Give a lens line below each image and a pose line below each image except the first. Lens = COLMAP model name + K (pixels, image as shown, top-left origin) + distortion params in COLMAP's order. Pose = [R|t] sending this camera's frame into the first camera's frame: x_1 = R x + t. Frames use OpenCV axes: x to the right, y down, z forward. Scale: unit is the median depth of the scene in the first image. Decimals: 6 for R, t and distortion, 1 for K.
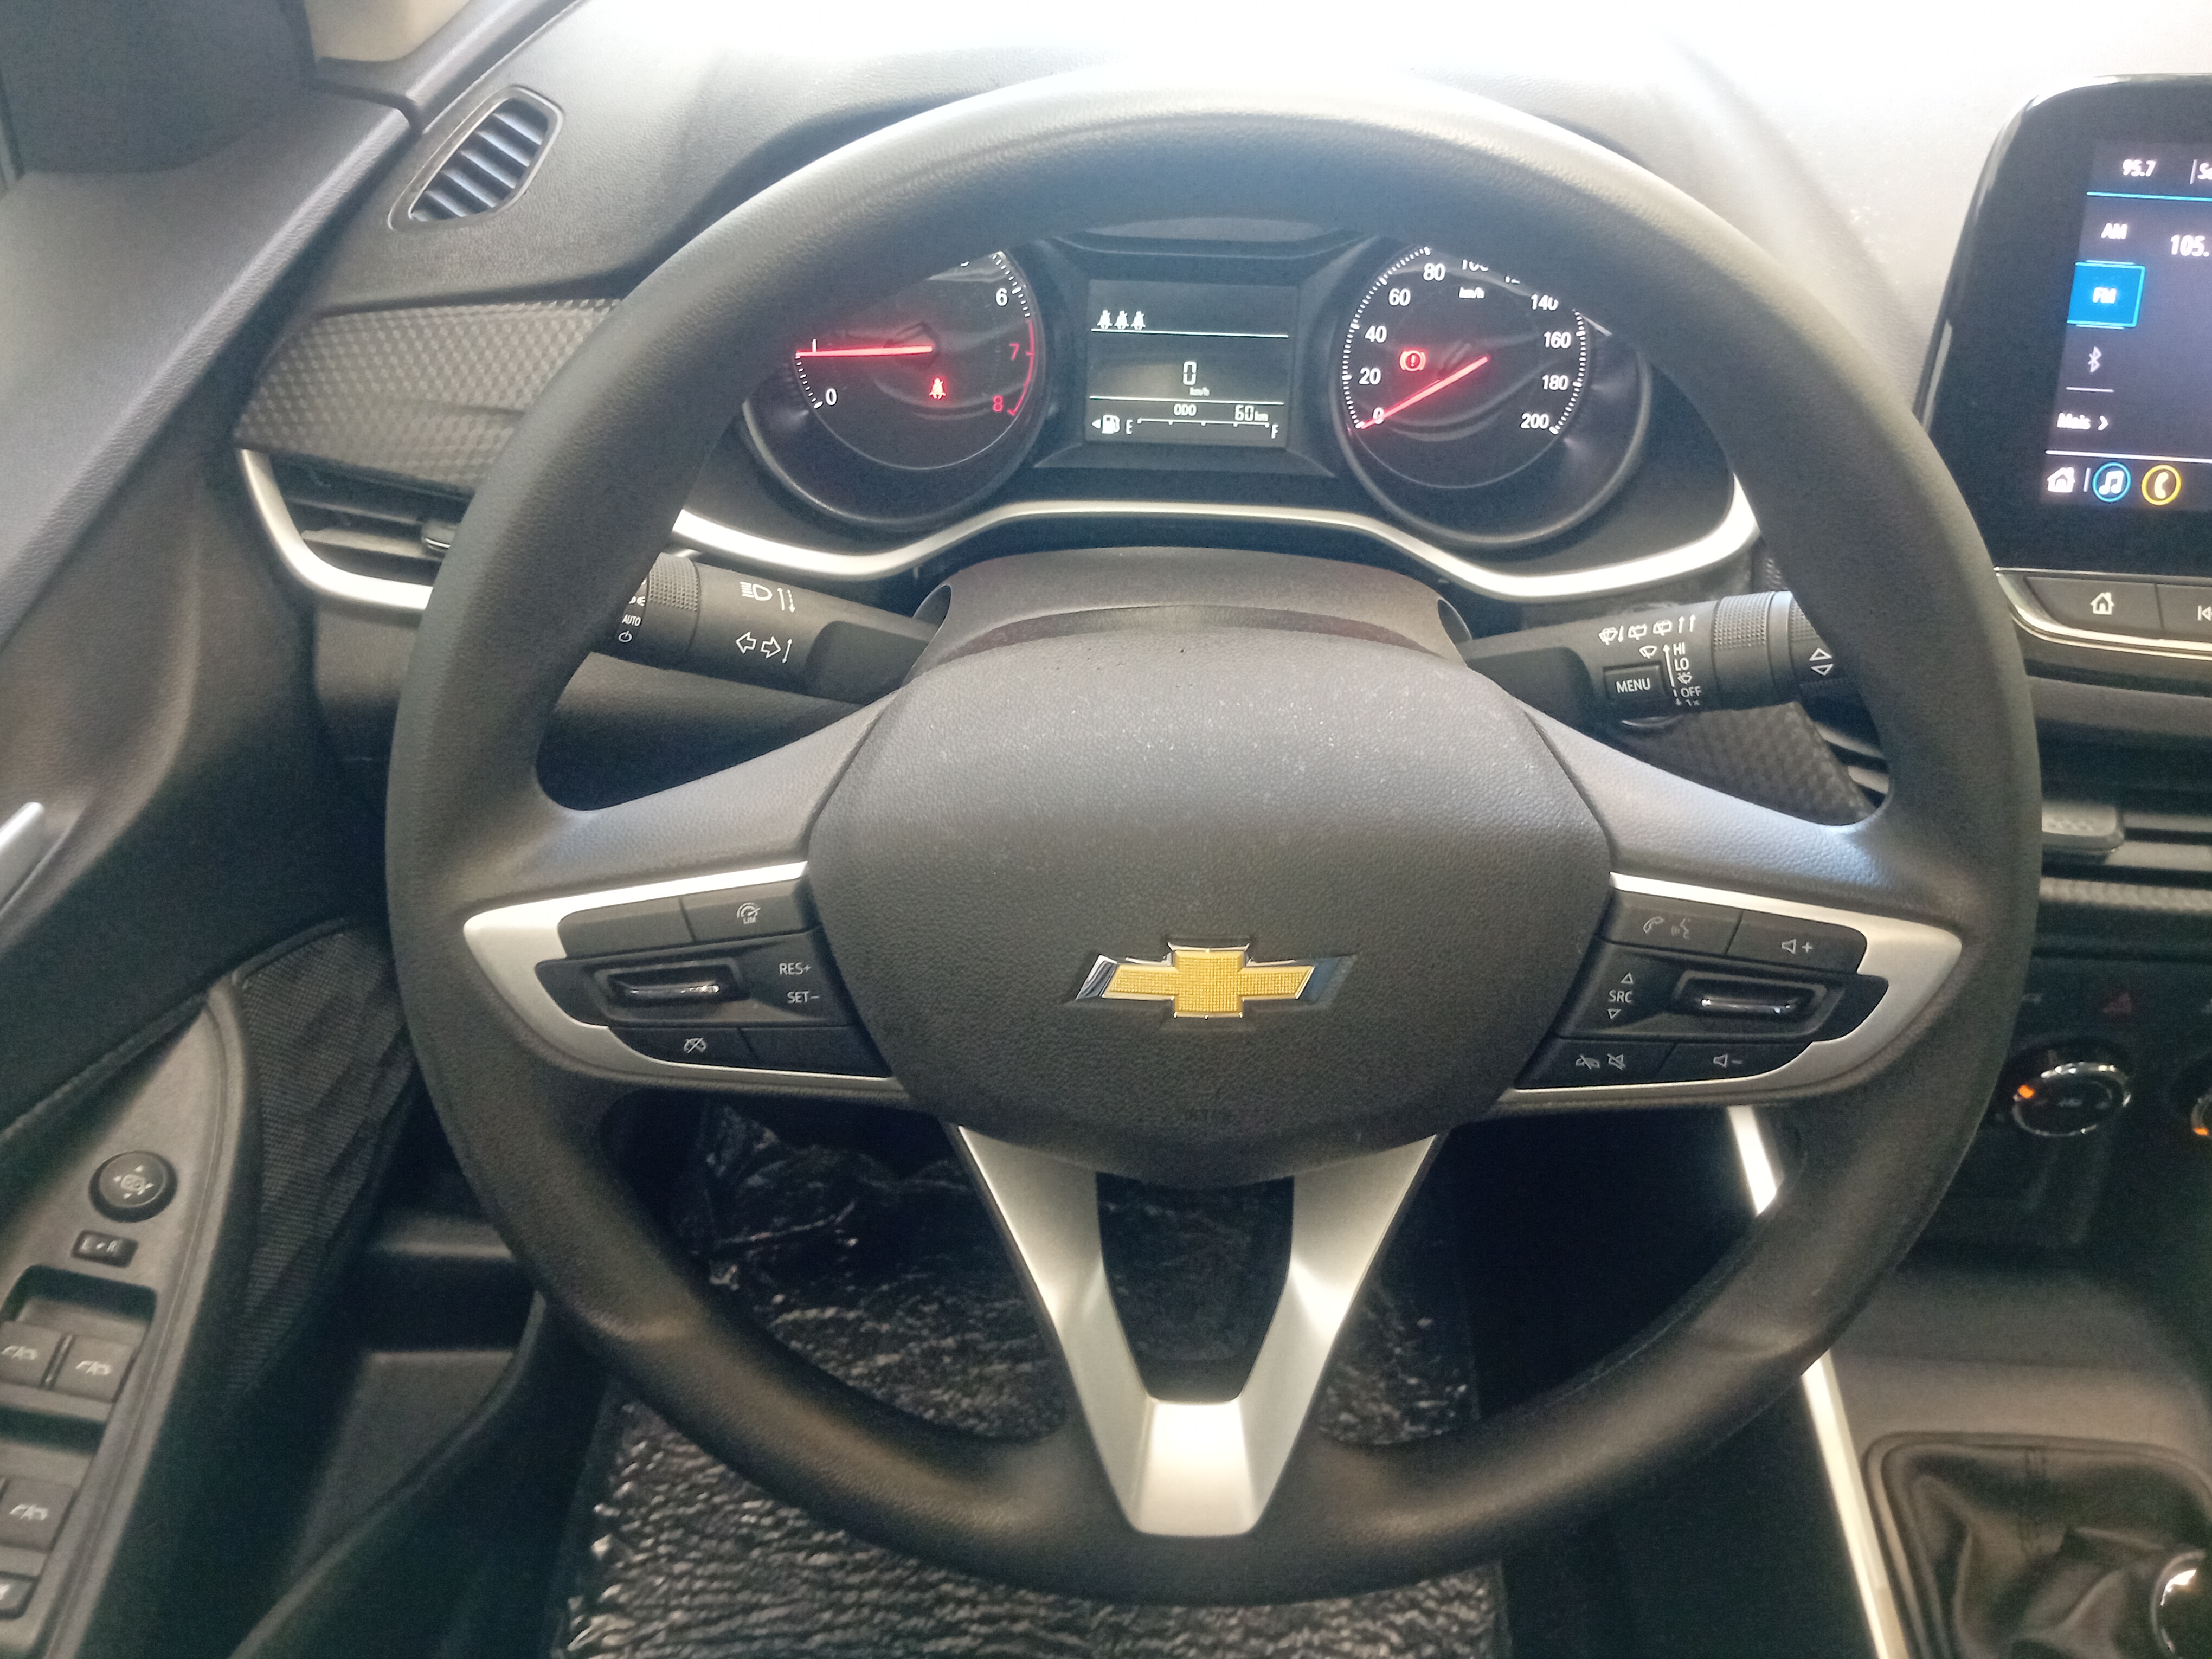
lens RADIAL K [[1762.2, 0, 1119.9], [0, 1762.2, 821.9], [0, 0, 1]] dist [0.084372, -0.178651]
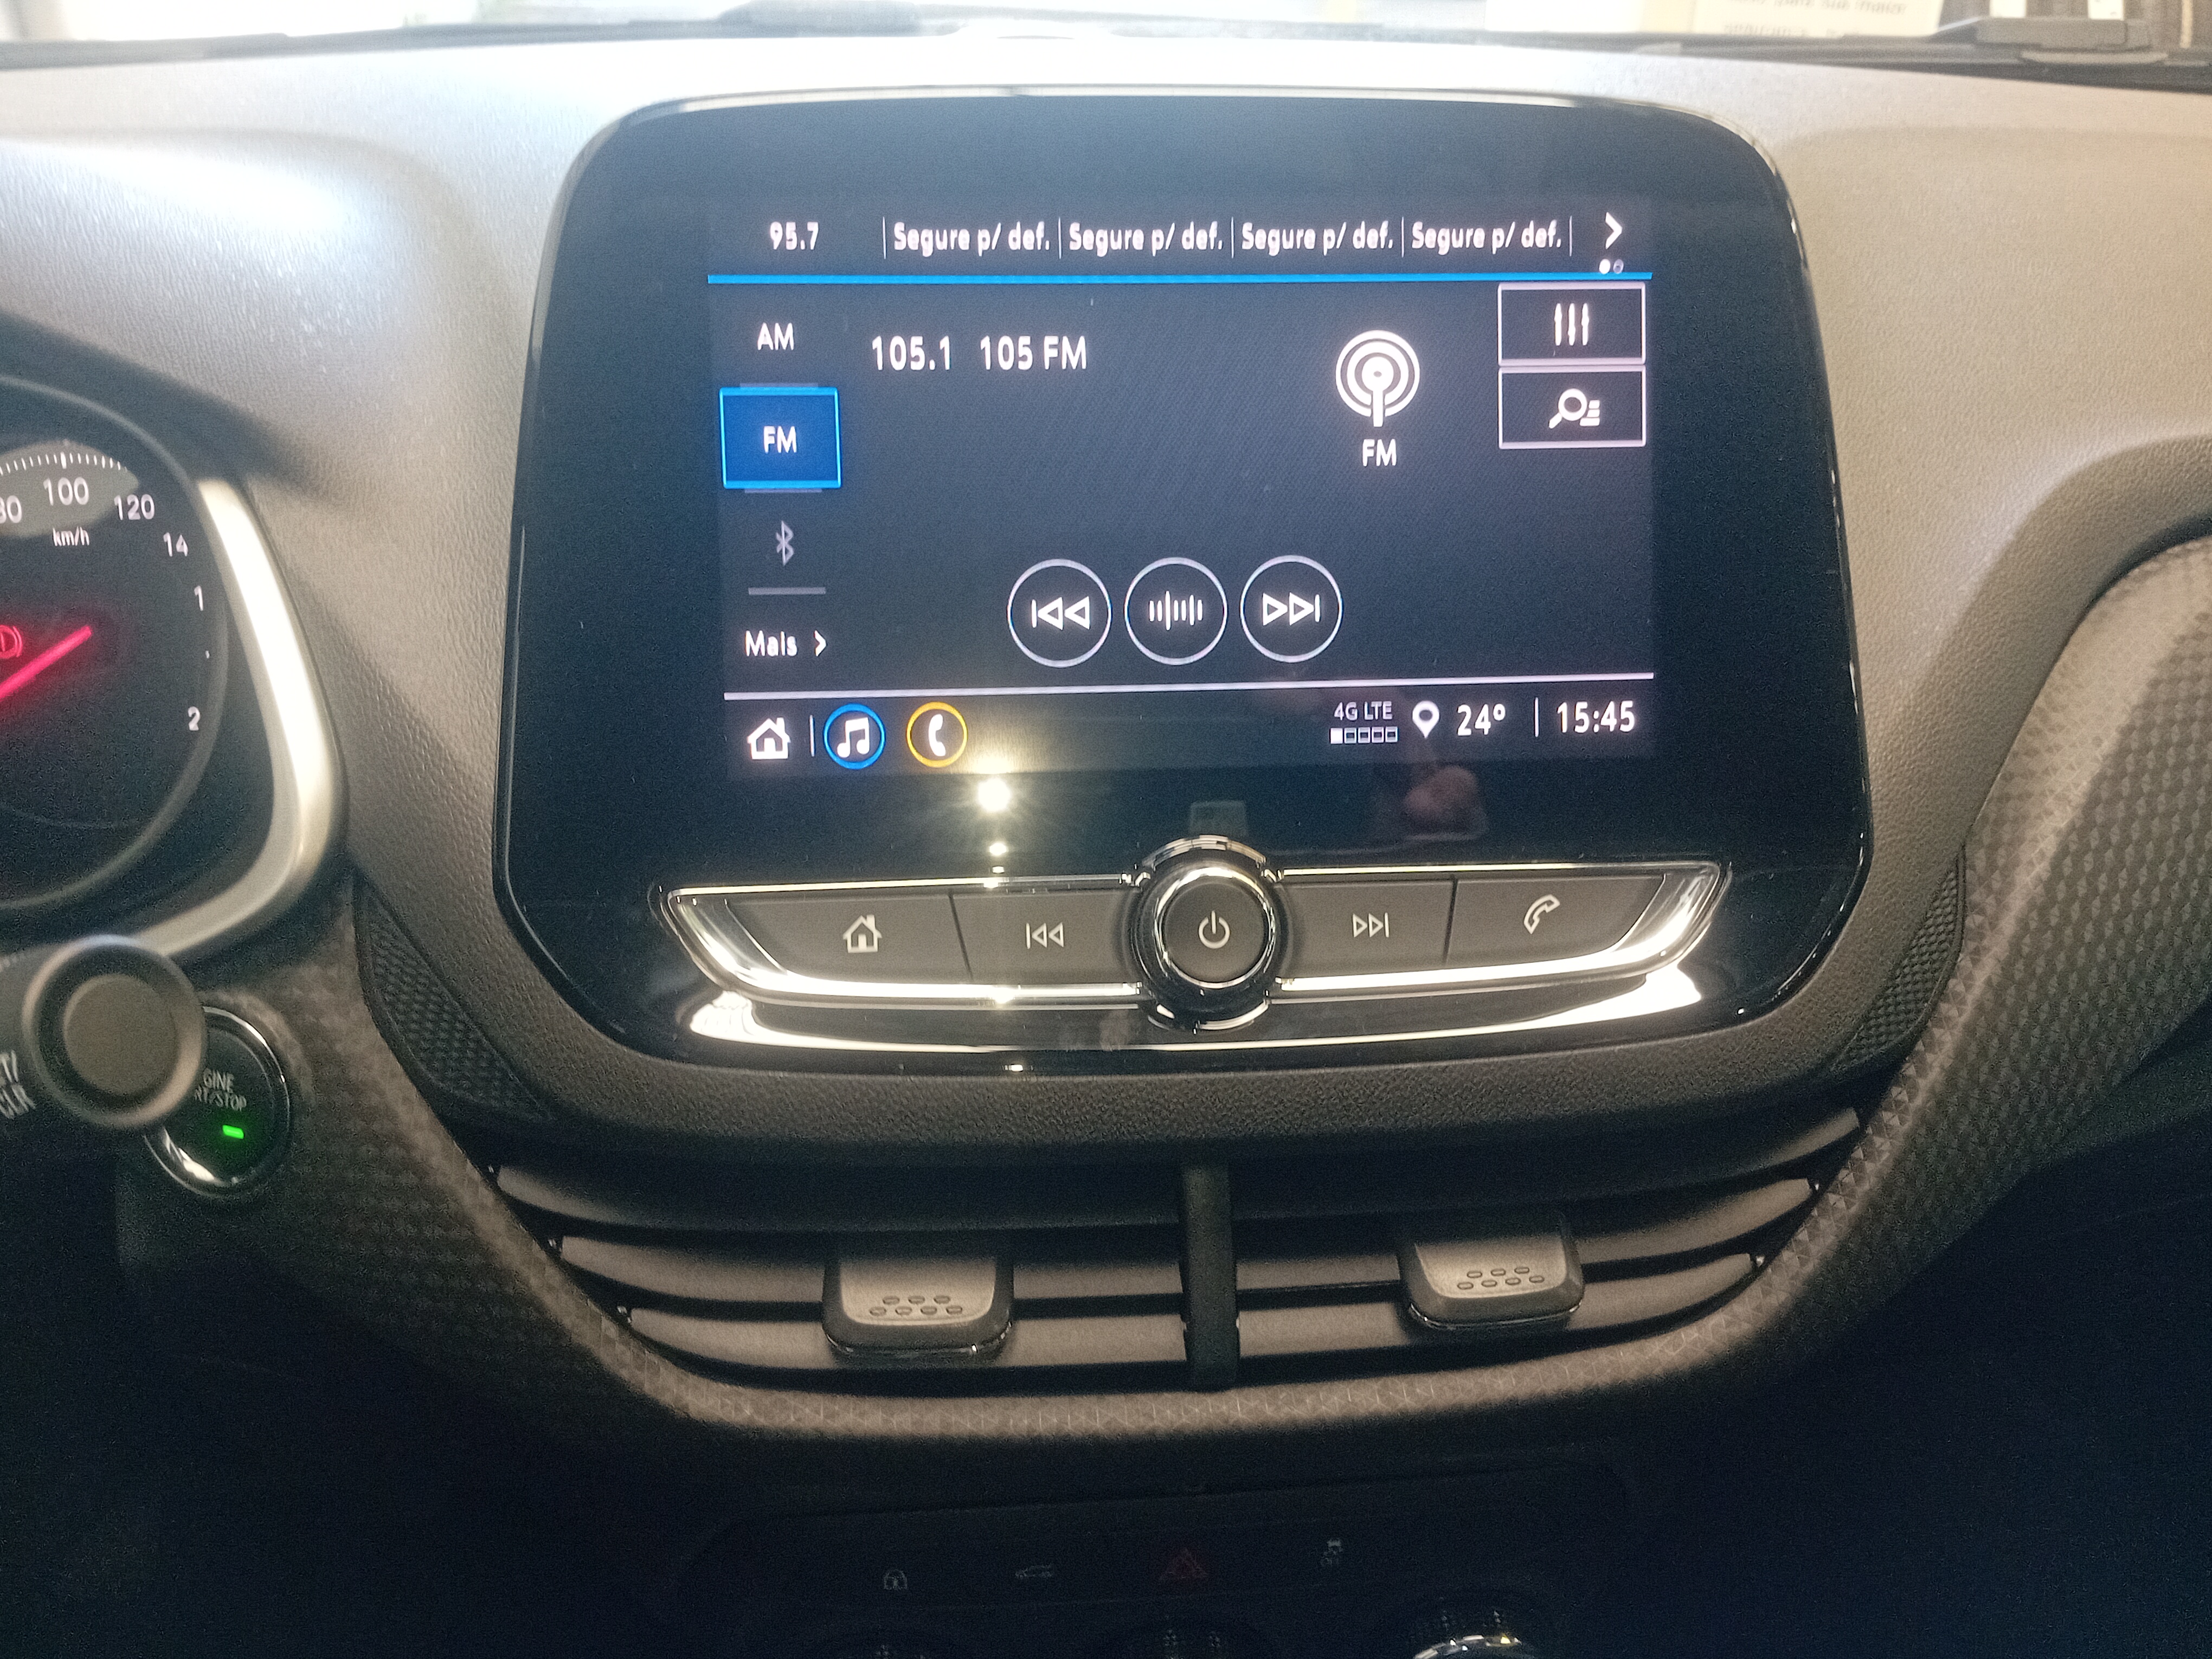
lens RADIAL K [[1762.2, 0, 1119.9], [0, 1762.2, 821.9], [0, 0, 1]] dist [0.084372, -0.178651]
pose [[0.987991, -0.074403, 0.135420, 0.480886], [0.100203, 0.975673, -0.194993, -0.030290], [-0.117618, 0.206220, 0.971411, 0.346549]]
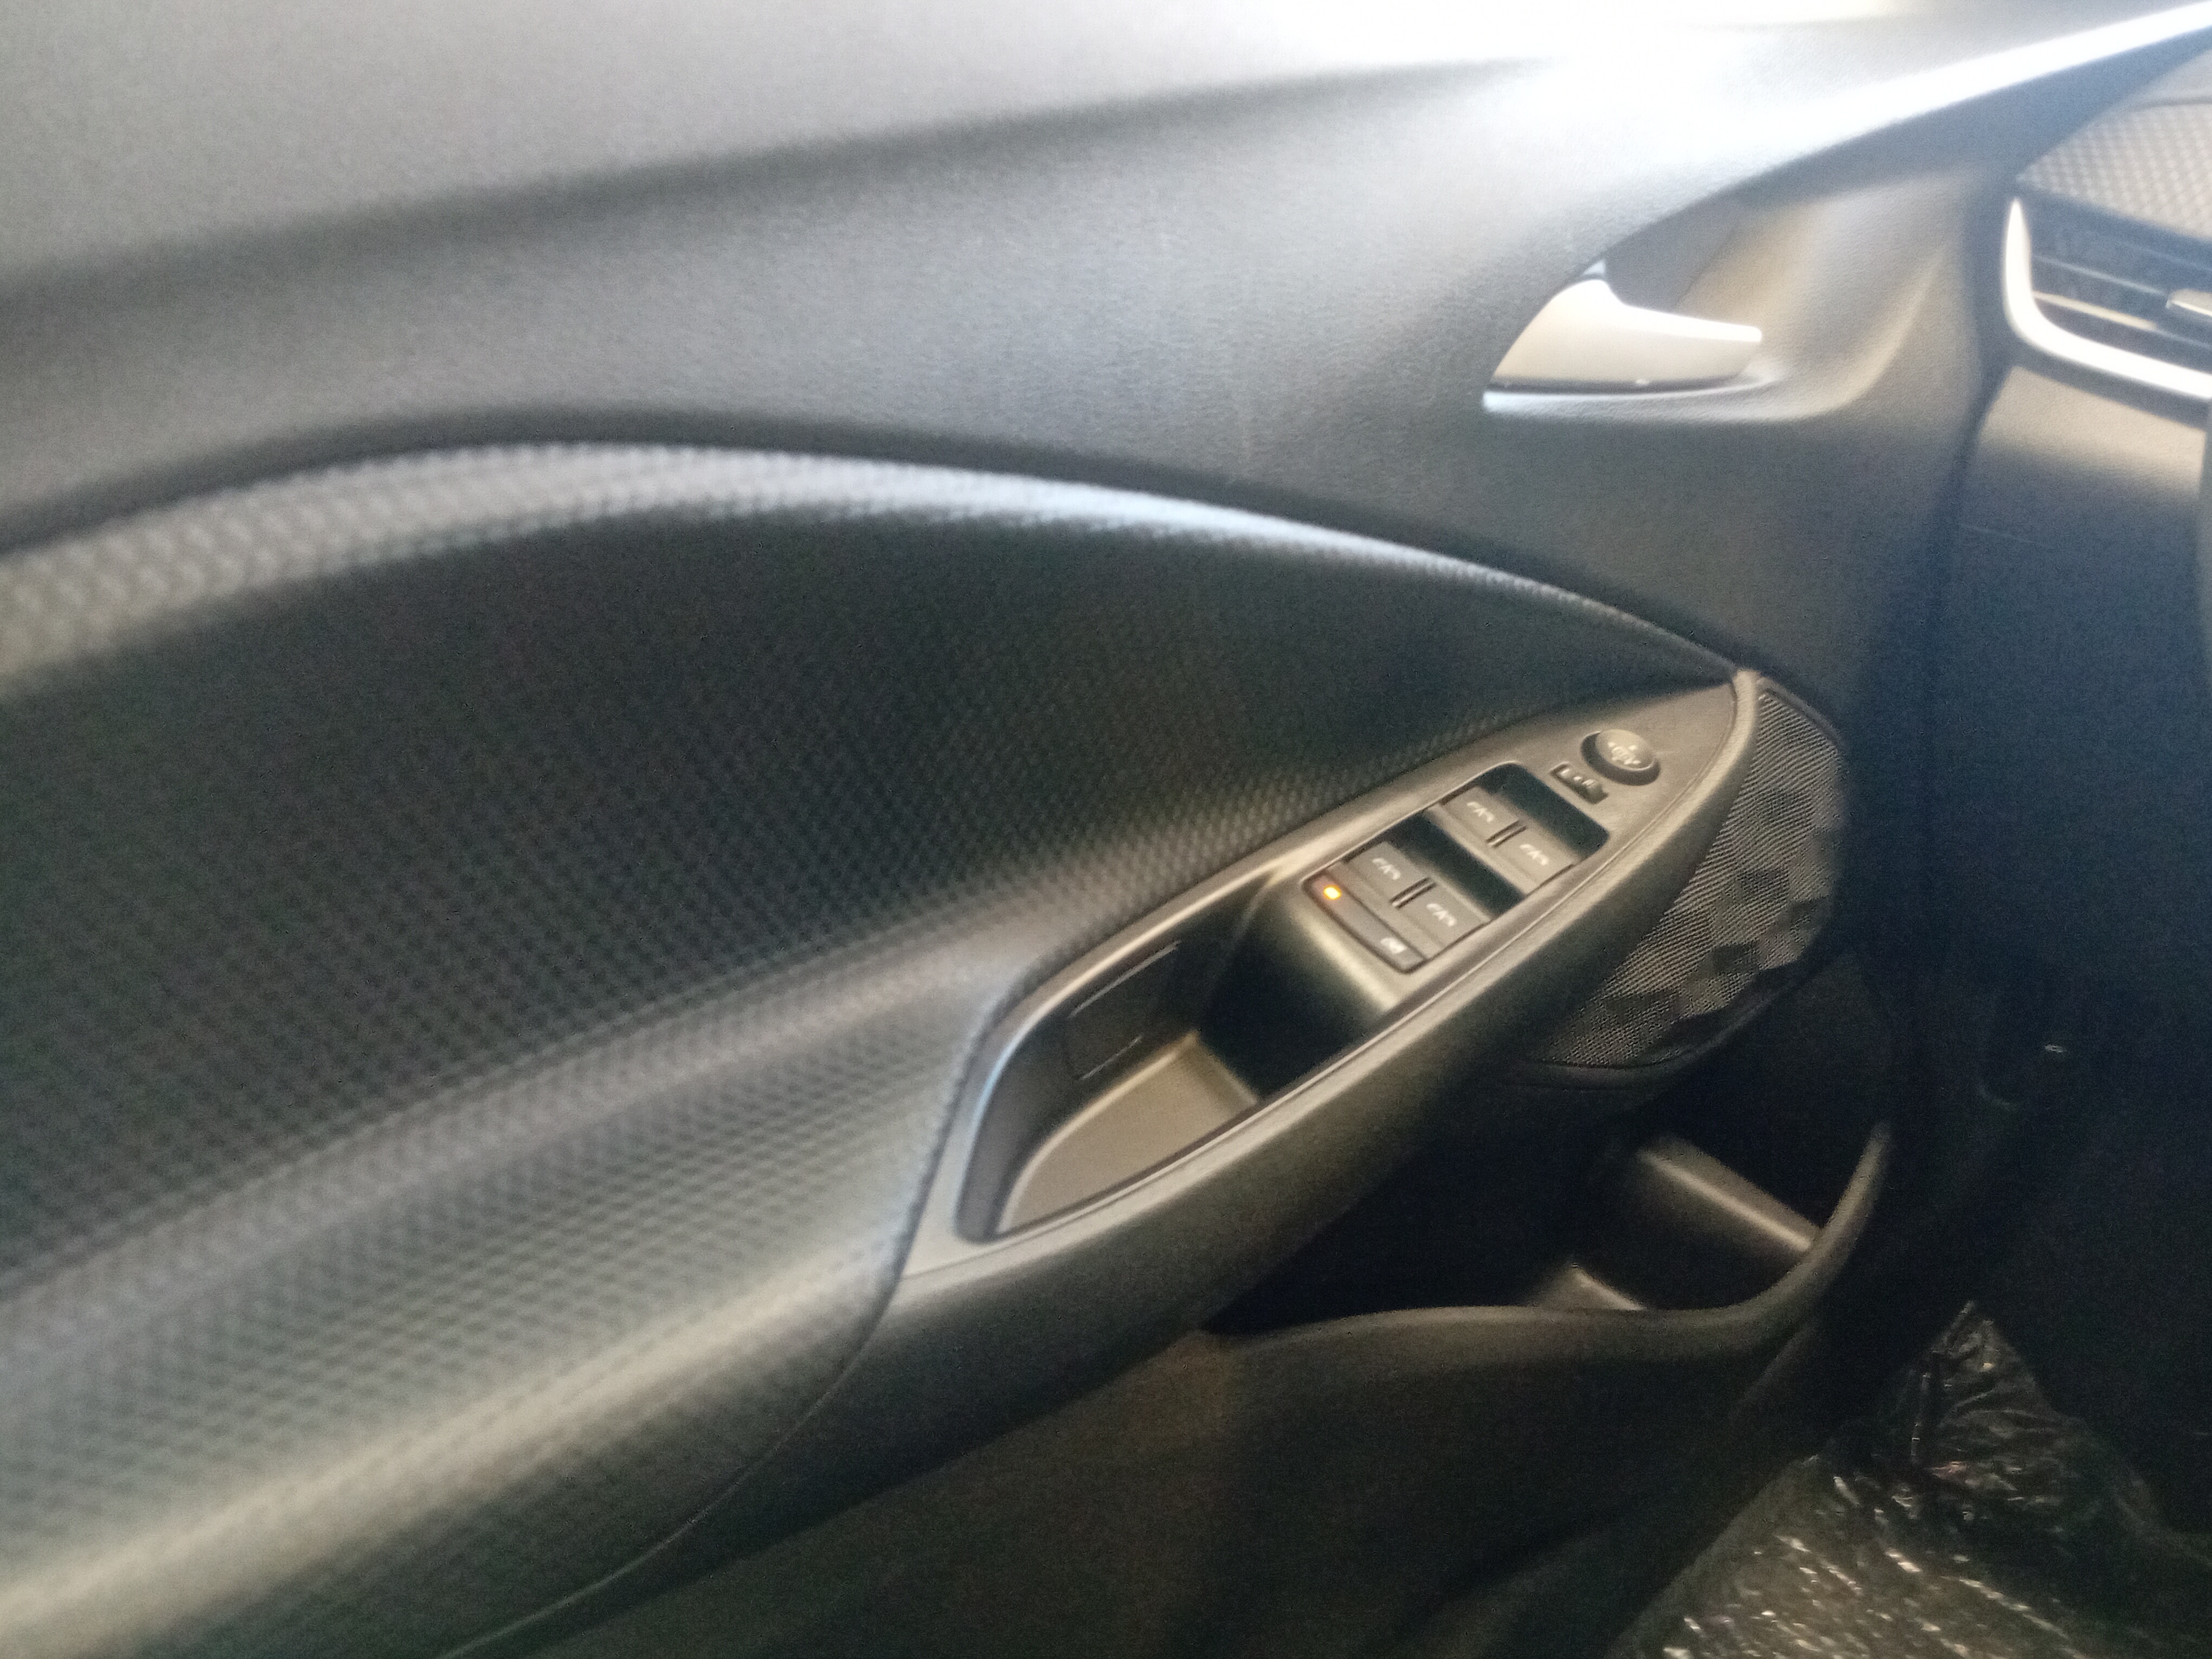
lens RADIAL K [[1762.2, 0, 1119.9], [0, 1762.2, 821.9], [0, 0, 1]] dist [0.084372, -0.178651]
pose [[0.713142, 0.310803, -0.628355, -0.107694], [-0.478025, 0.871229, -0.111593, 0.428587], [0.512757, 0.379951, 0.769881, 0.093640]]
